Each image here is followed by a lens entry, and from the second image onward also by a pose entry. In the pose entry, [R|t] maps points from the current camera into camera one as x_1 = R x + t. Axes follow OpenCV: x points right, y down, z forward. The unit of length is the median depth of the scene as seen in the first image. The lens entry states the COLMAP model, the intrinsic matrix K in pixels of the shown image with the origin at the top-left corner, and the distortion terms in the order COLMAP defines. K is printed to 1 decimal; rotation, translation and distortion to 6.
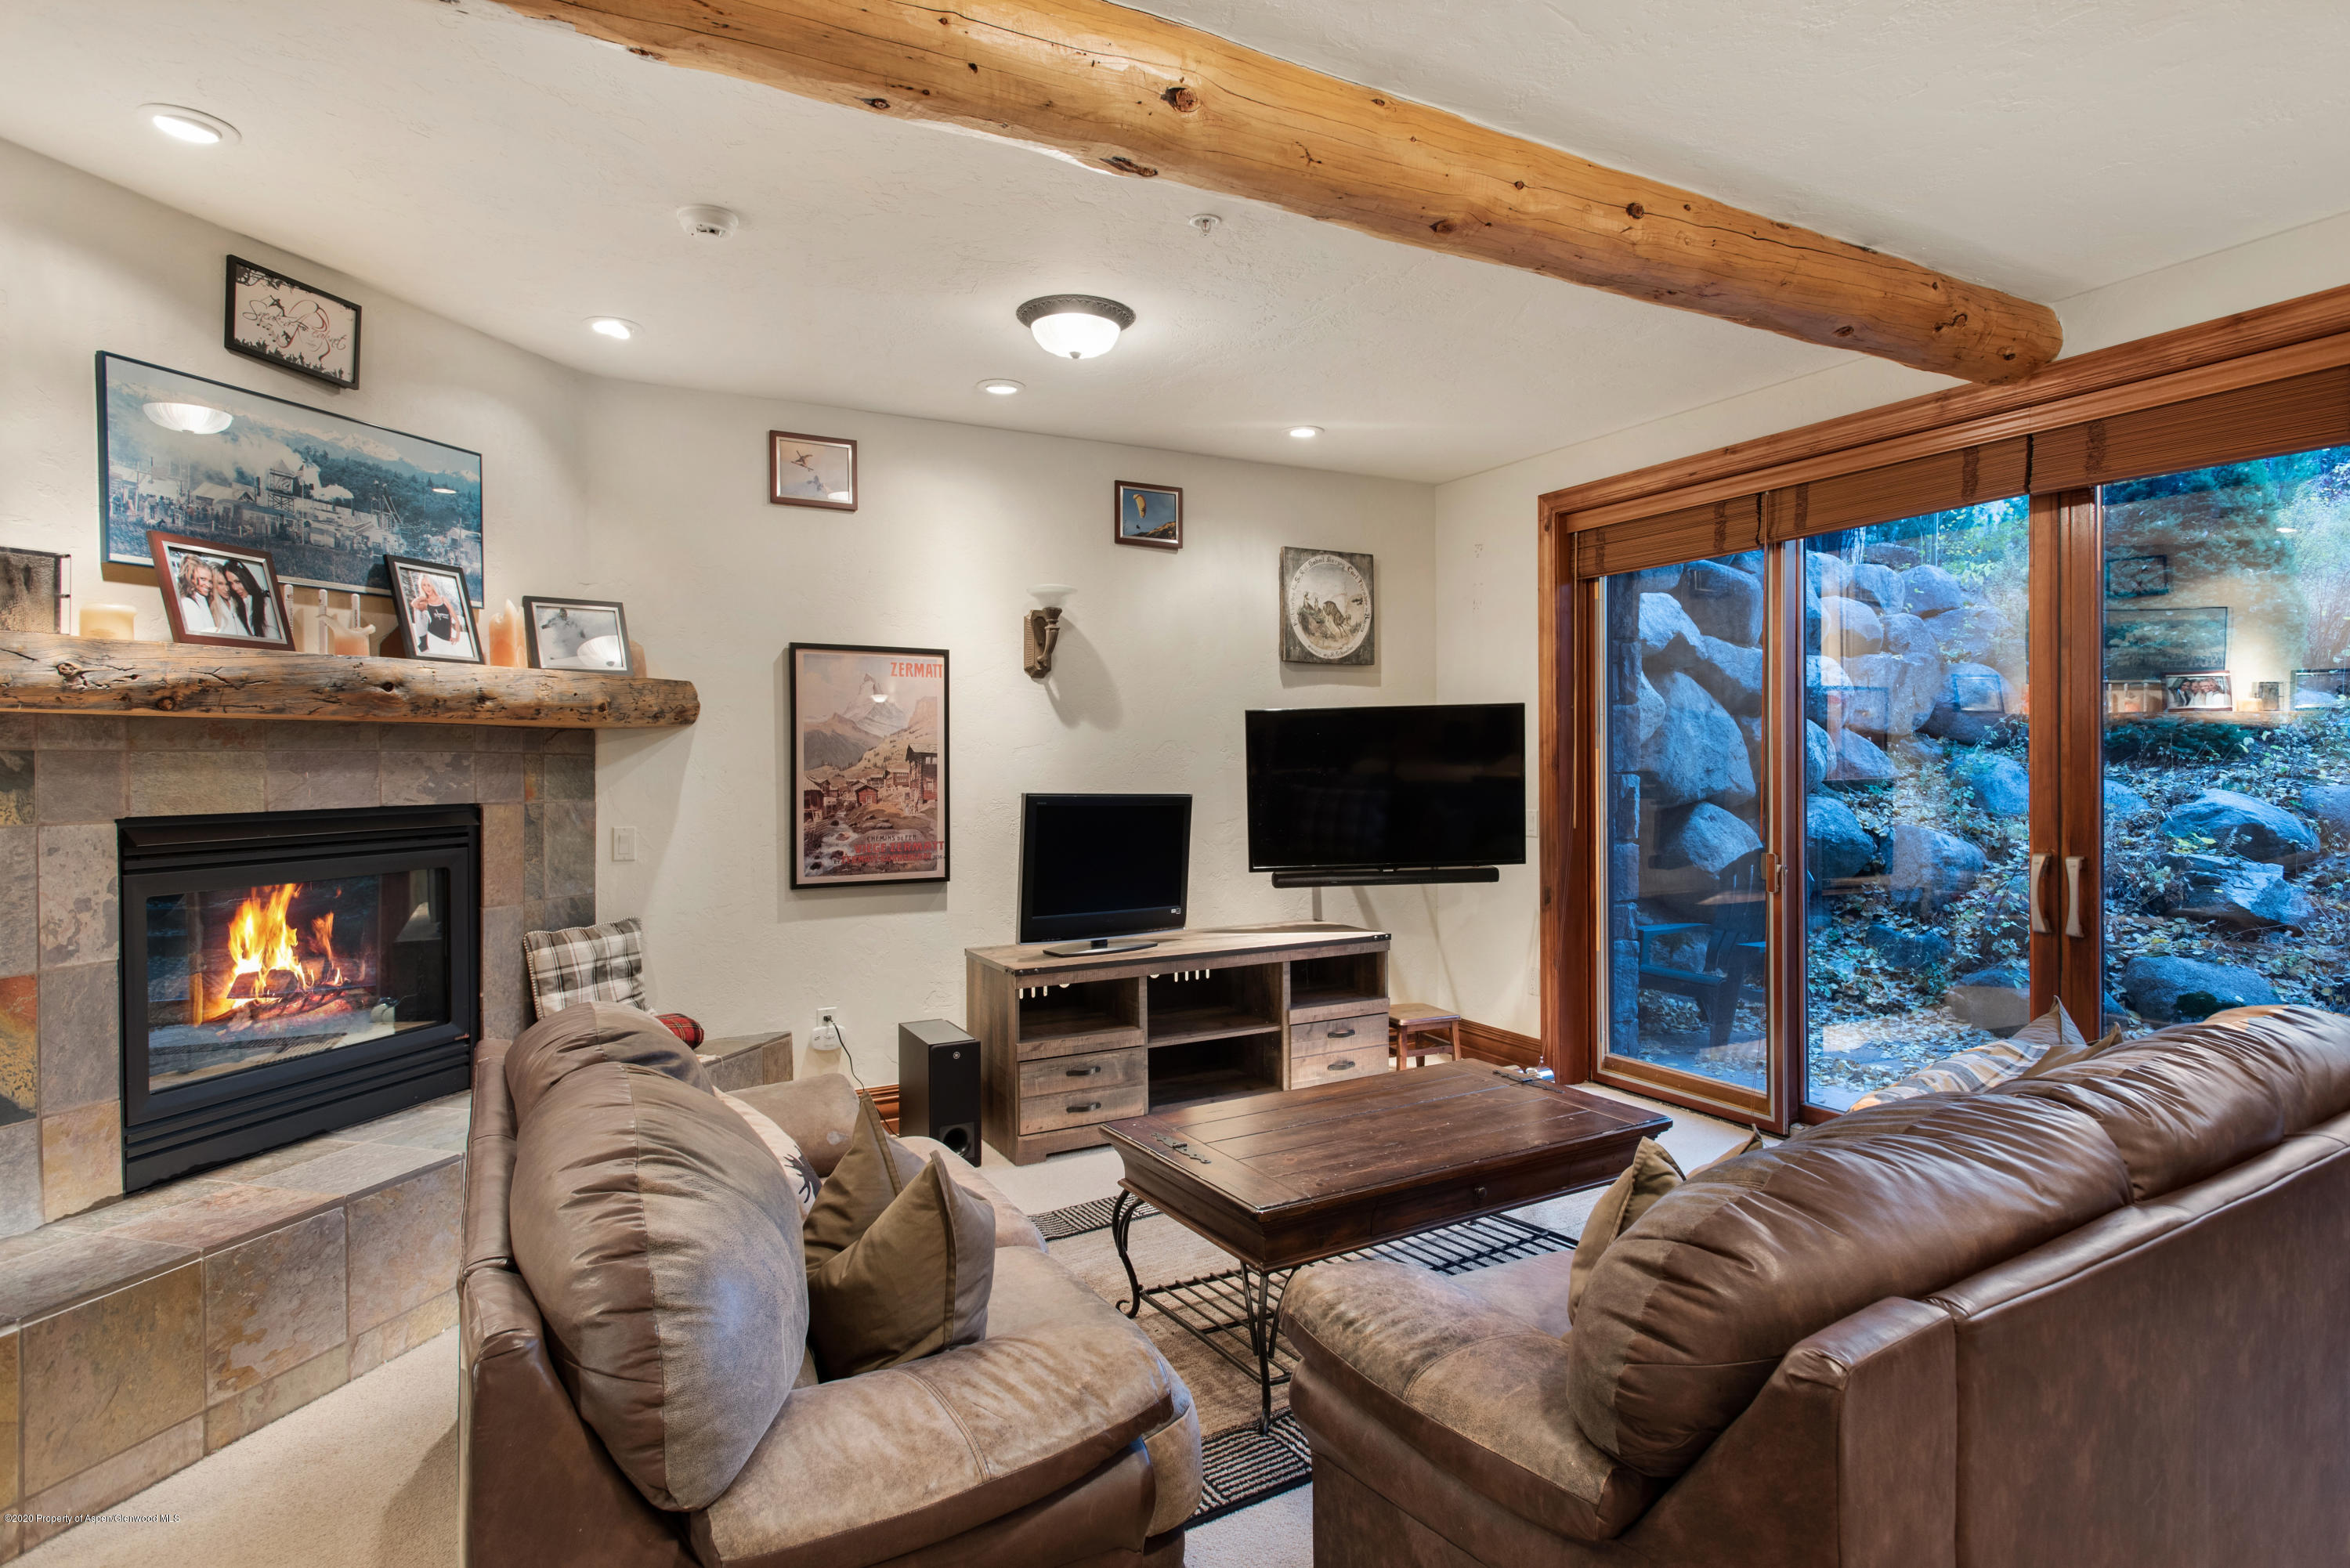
lens RADIAL K [[1226.0, 0, 1175.8], [0, 1226.0, 773.2], [0, 0, 1]] dist [0.004666, -0.000007]
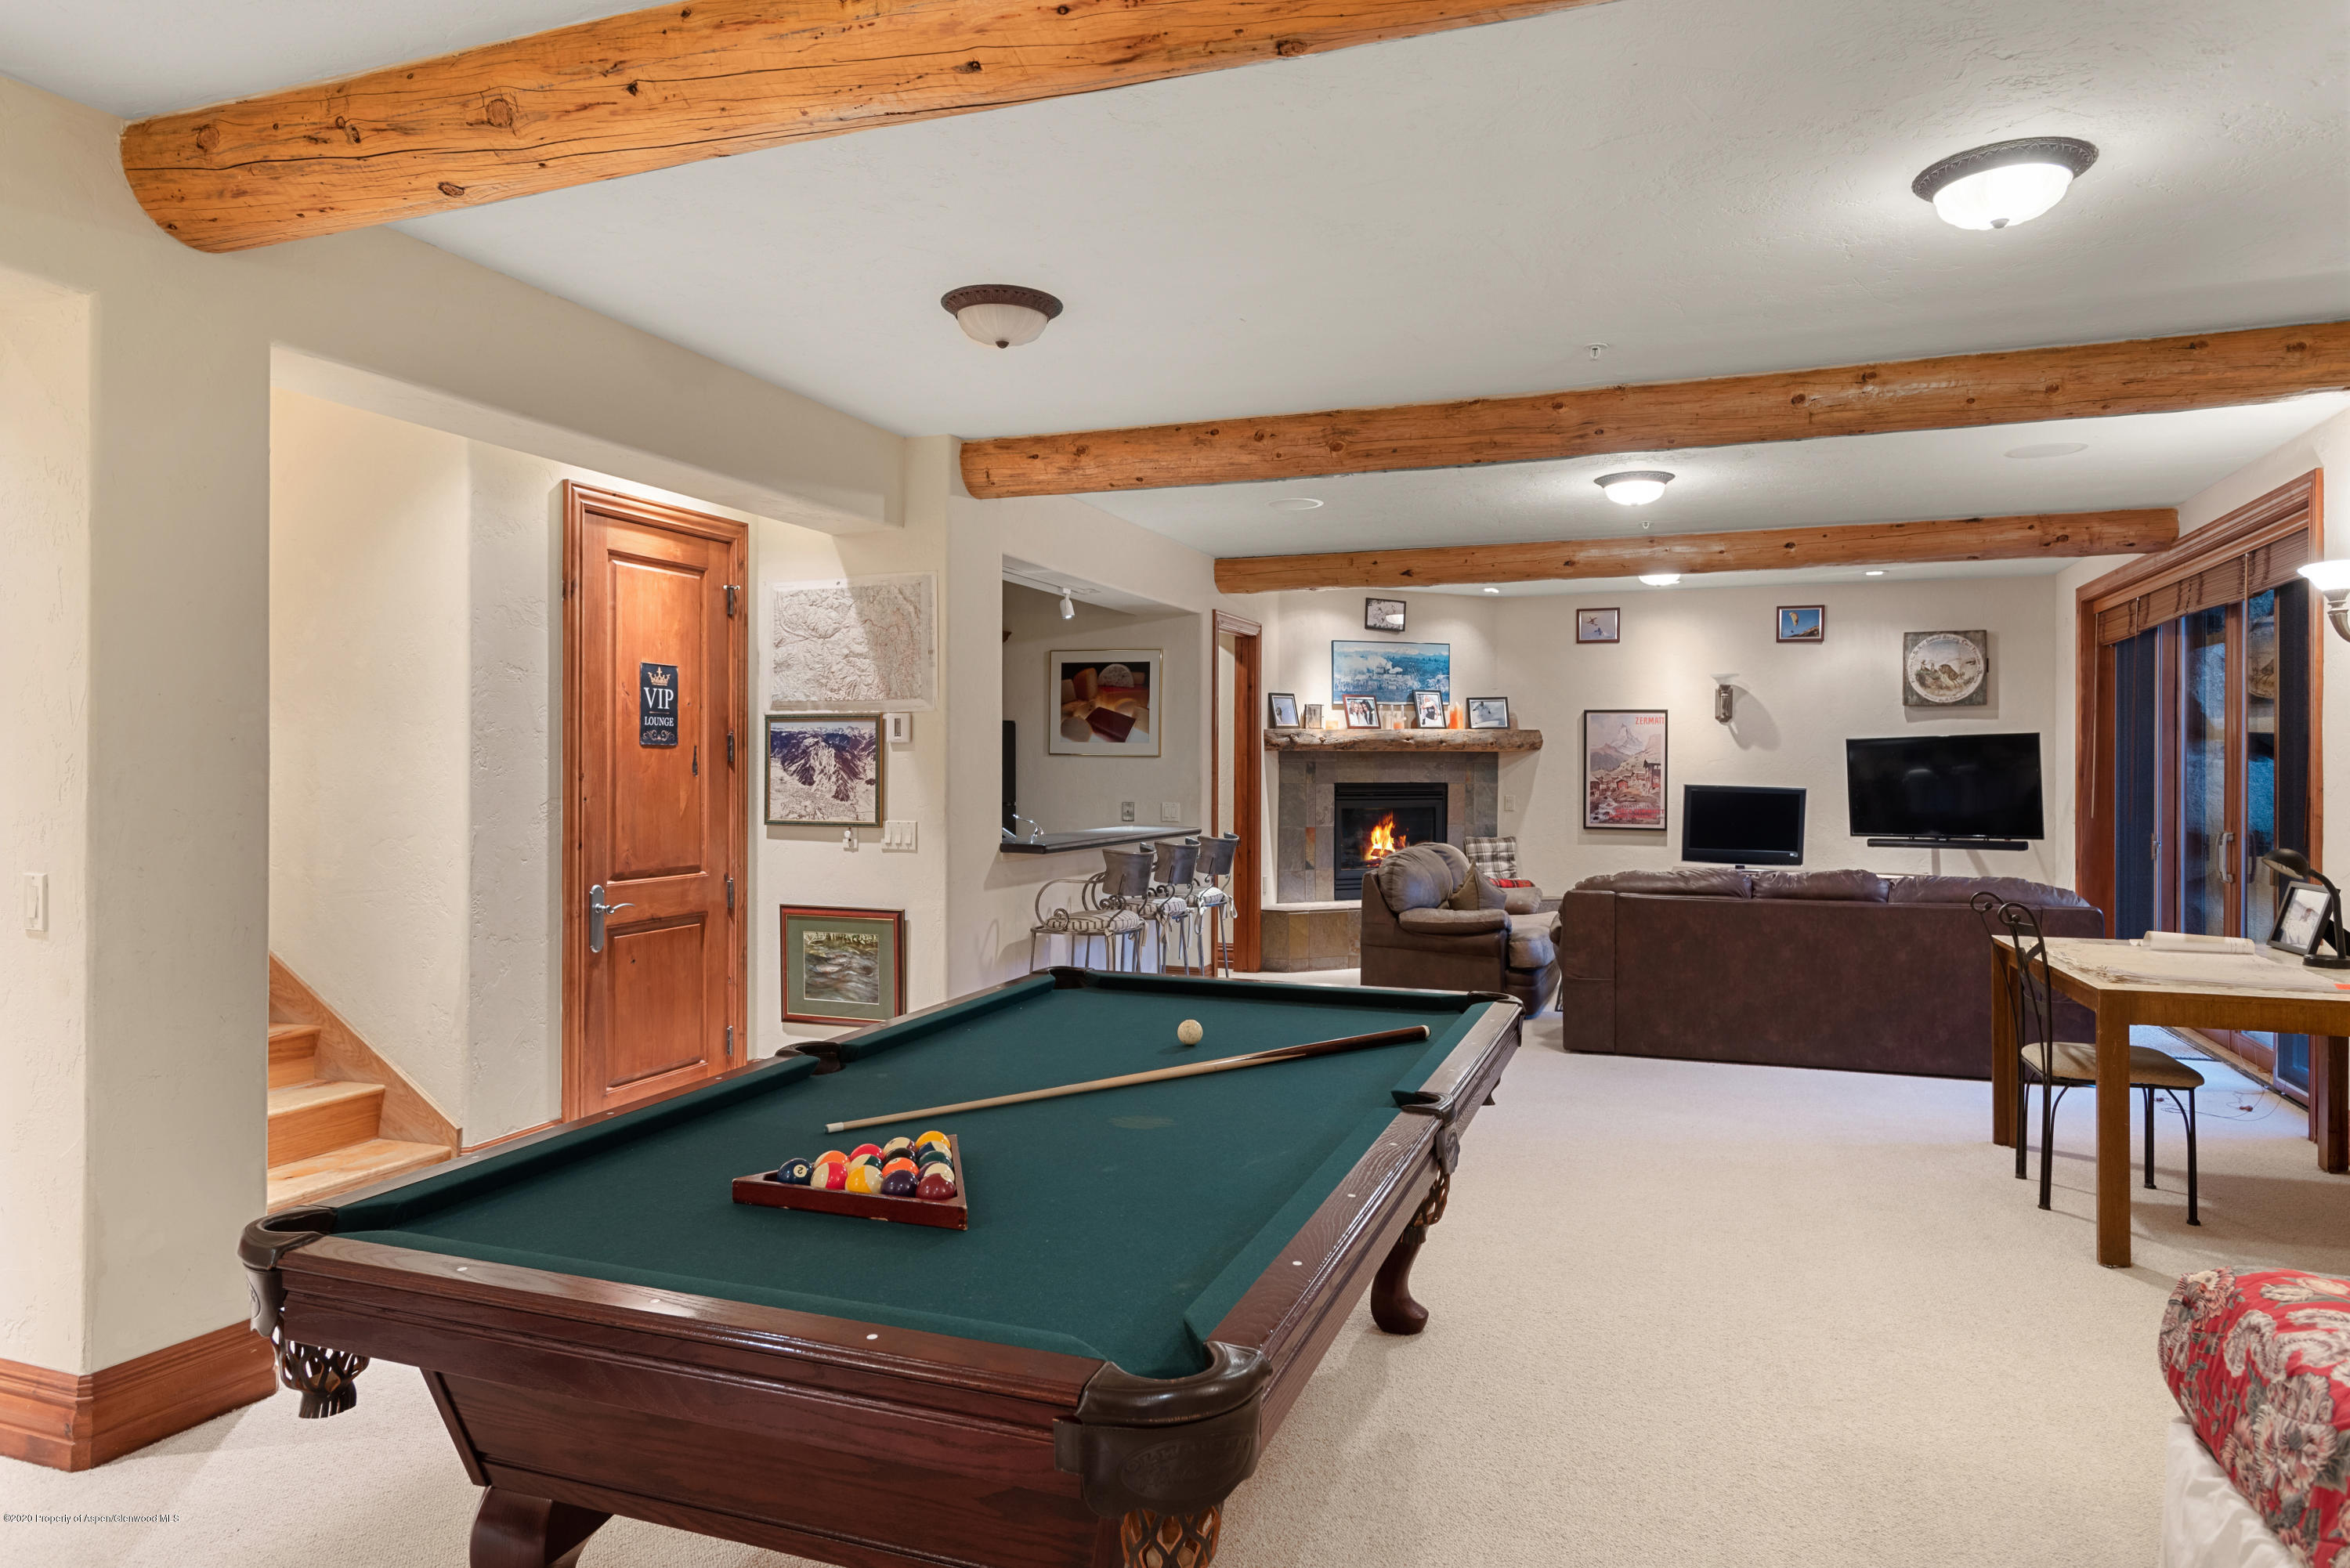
lens RADIAL K [[1446.3, 0, 1176.7], [0, 1446.3, 770.4], [0, 0, 1]] dist [0.021341, -0.002645]
pose [[0.644653, 0.008389, -0.764430, 1.193109], [-0.015352, 0.999880, -0.001974, 0.012105], [0.764321, 0.013008, 0.644704, -1.186271]]
